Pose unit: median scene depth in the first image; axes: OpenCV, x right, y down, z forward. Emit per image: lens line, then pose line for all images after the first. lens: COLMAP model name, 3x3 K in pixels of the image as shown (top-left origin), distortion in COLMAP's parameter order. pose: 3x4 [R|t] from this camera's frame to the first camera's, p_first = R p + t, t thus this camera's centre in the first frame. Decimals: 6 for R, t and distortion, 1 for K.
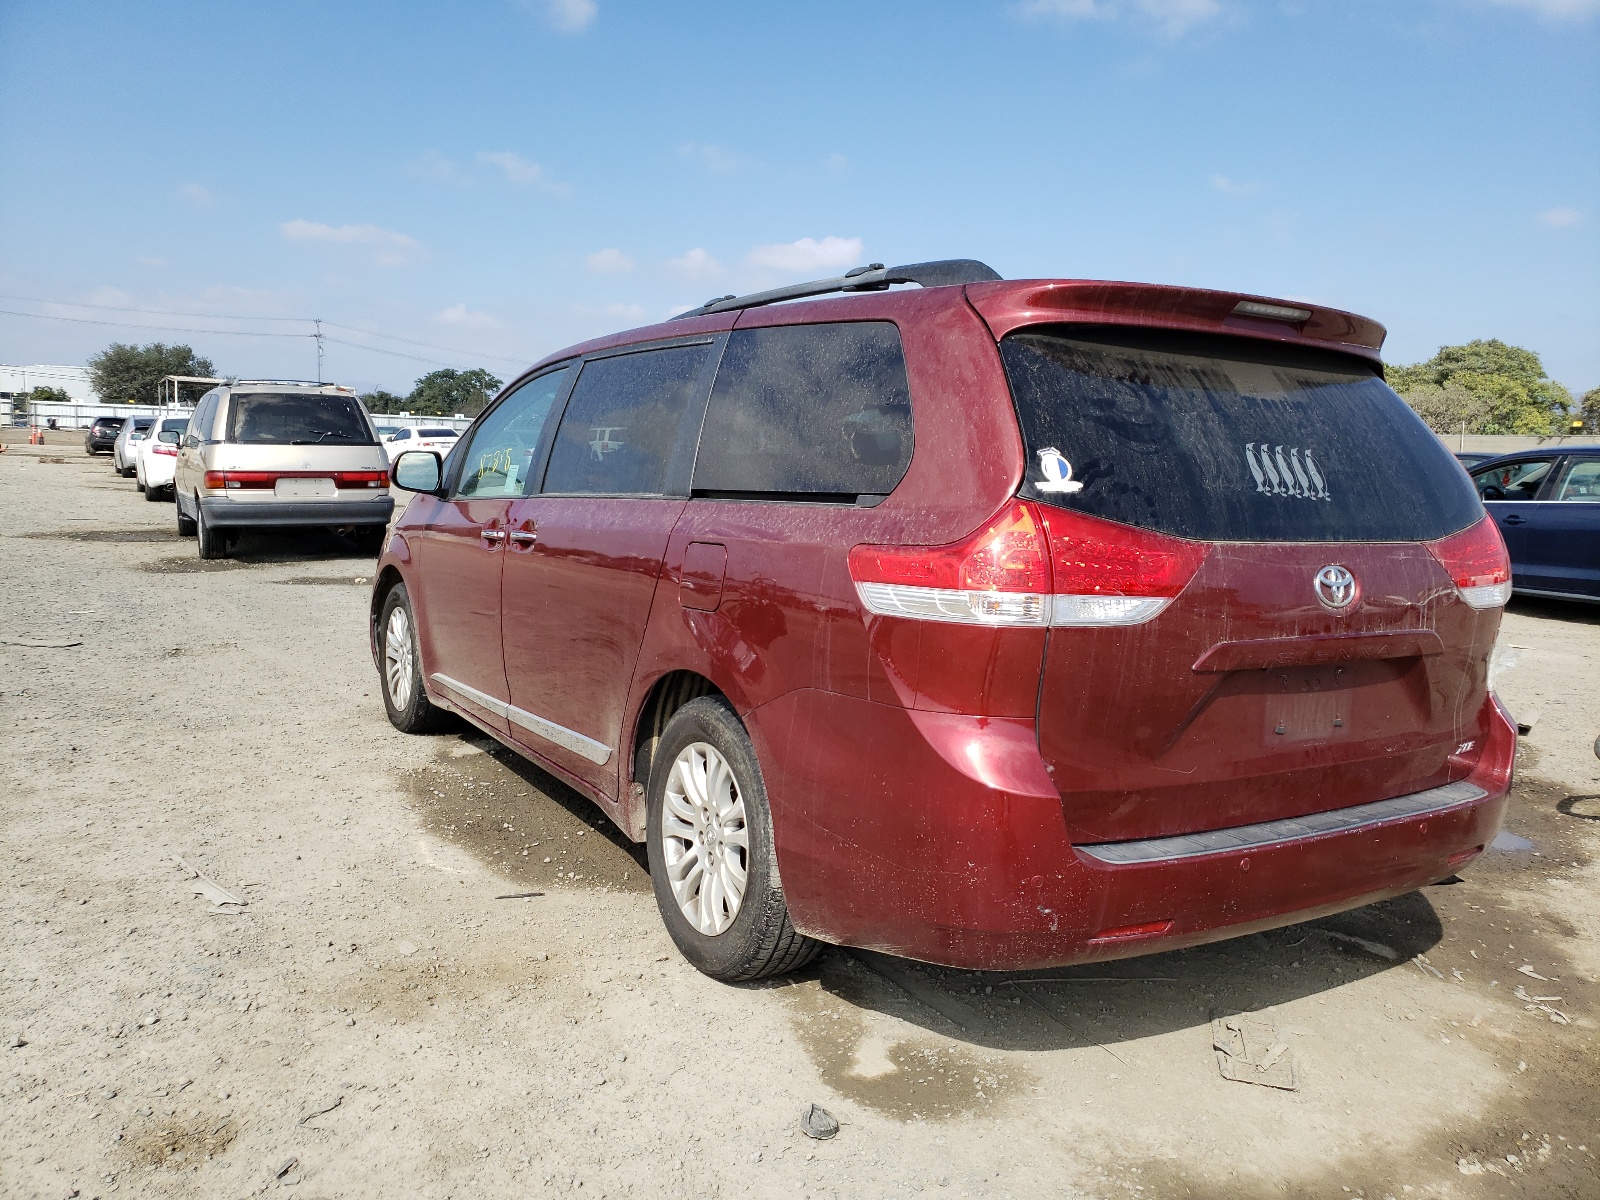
lens RADIAL K [[1213.9, 0, 800.0], [0, 1213.9, 600.0], [0, 0, 1]] dist [0.070627, 0.001312]
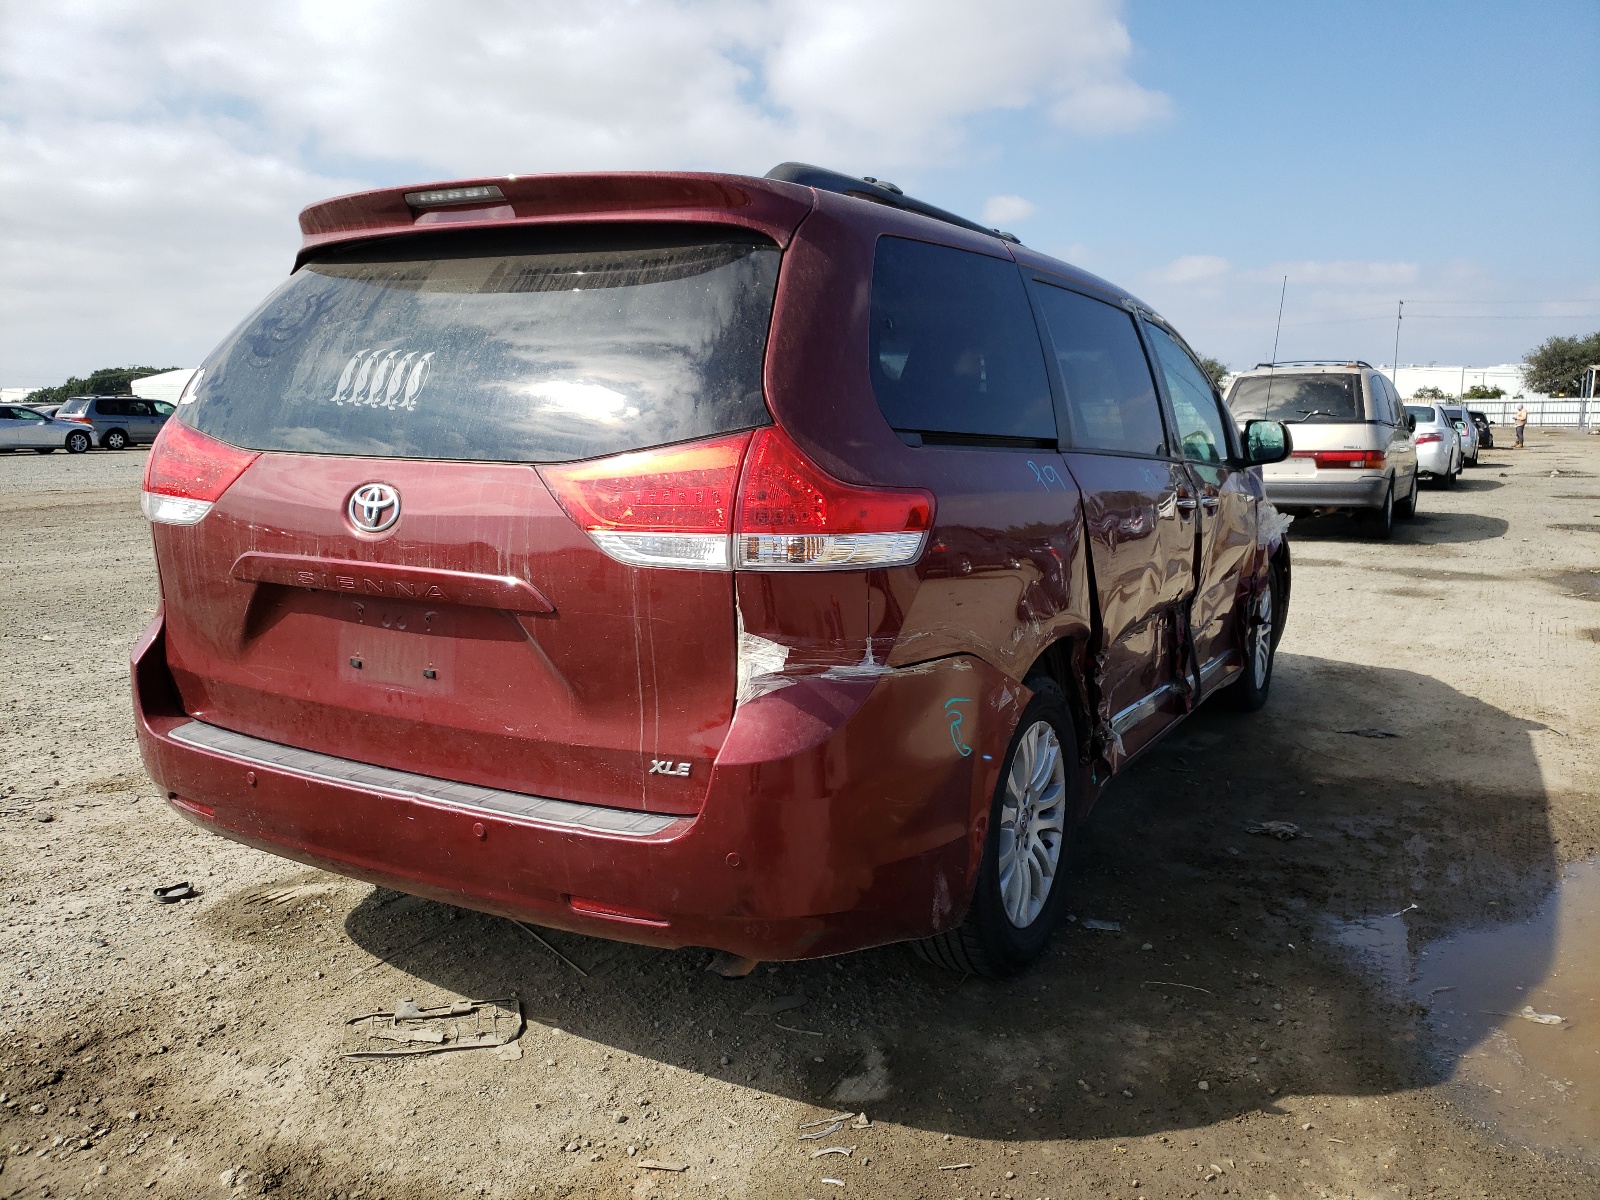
lens RADIAL K [[1200.0, 0, 800.0], [0, 1200.0, 600.0], [0, 0, 1]] dist [0.050919, 0.000914]
pose [[0.497976, 0.102578, -0.861102, 0.995667], [-0.098209, 0.993262, 0.061527, -0.021798], [0.861612, 0.053929, 0.504695, 0.621775]]
